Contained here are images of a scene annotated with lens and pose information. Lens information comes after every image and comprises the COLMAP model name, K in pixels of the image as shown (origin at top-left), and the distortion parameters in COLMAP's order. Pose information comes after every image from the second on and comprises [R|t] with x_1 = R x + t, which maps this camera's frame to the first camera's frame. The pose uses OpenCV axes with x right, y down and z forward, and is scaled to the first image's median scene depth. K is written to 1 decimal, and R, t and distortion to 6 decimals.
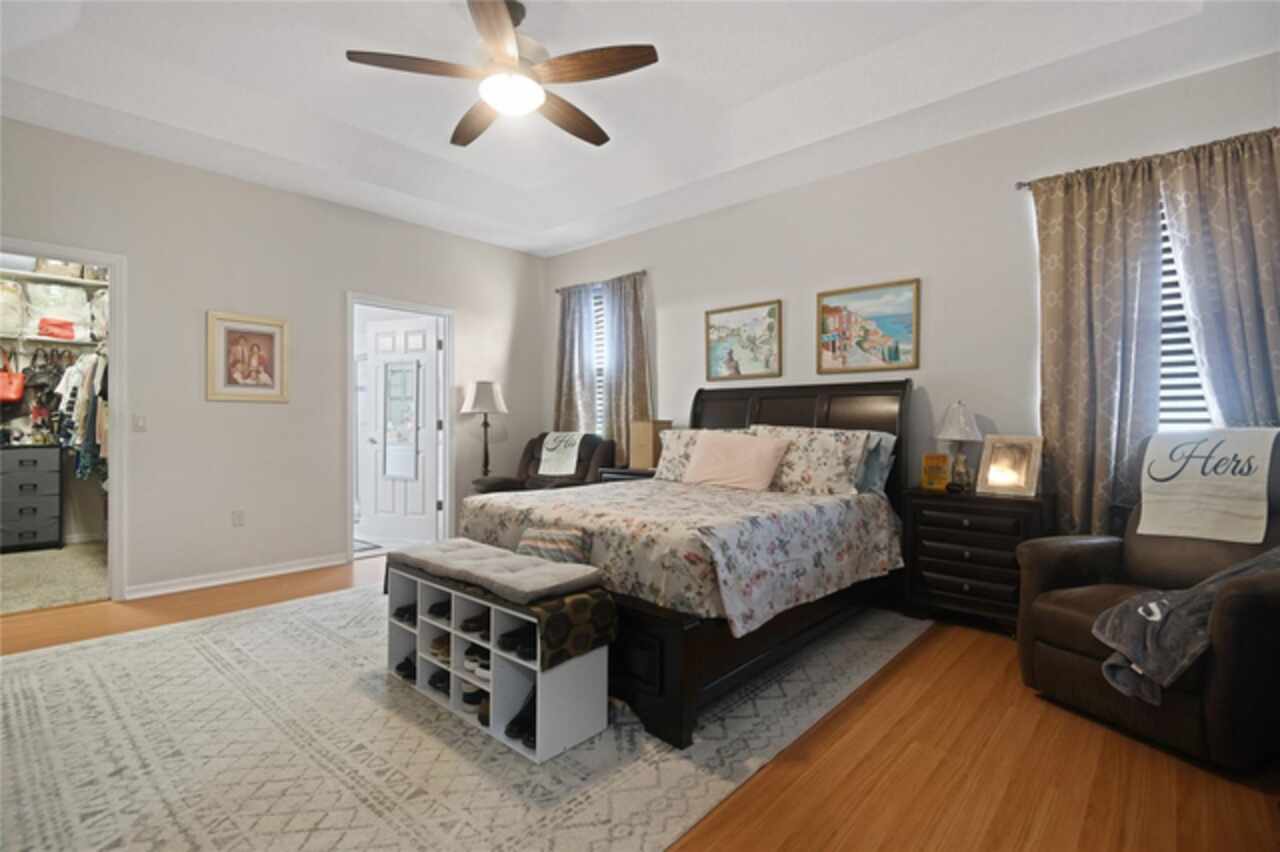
lens RADIAL K [[613.2, 0, 641.0], [0, 613.2, 429.0], [0, 0, 1]] dist [0.004887, -0.008589]
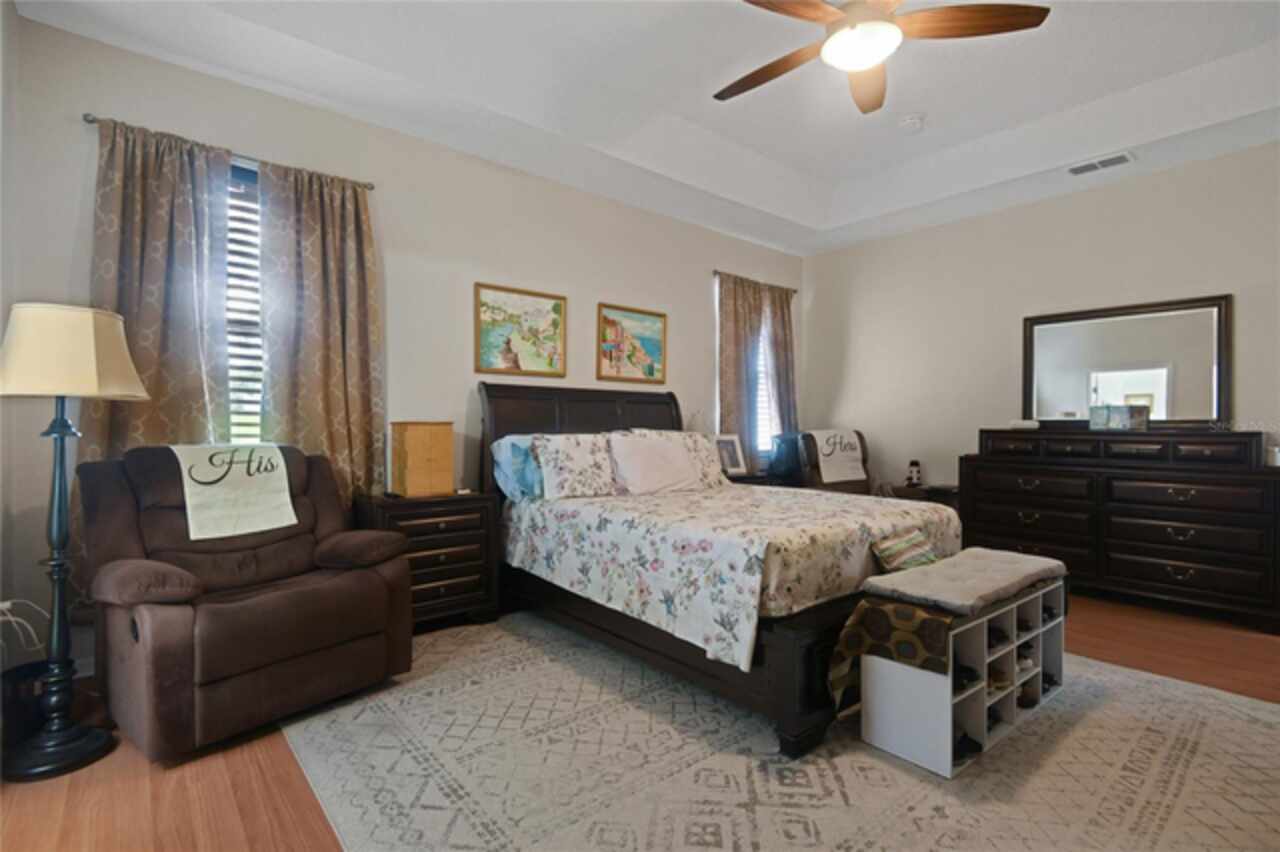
lens RADIAL K [[613.2, 0, 641.6], [0, 613.2, 426.7], [0, 0, 1]] dist [0.004887, -0.008589]
pose [[0.124586, 0.006157, 0.992190, -0.706959], [0.007274, 0.999948, -0.007119, -0.002013], [-0.992182, 0.008104, 0.124535, 0.771721]]
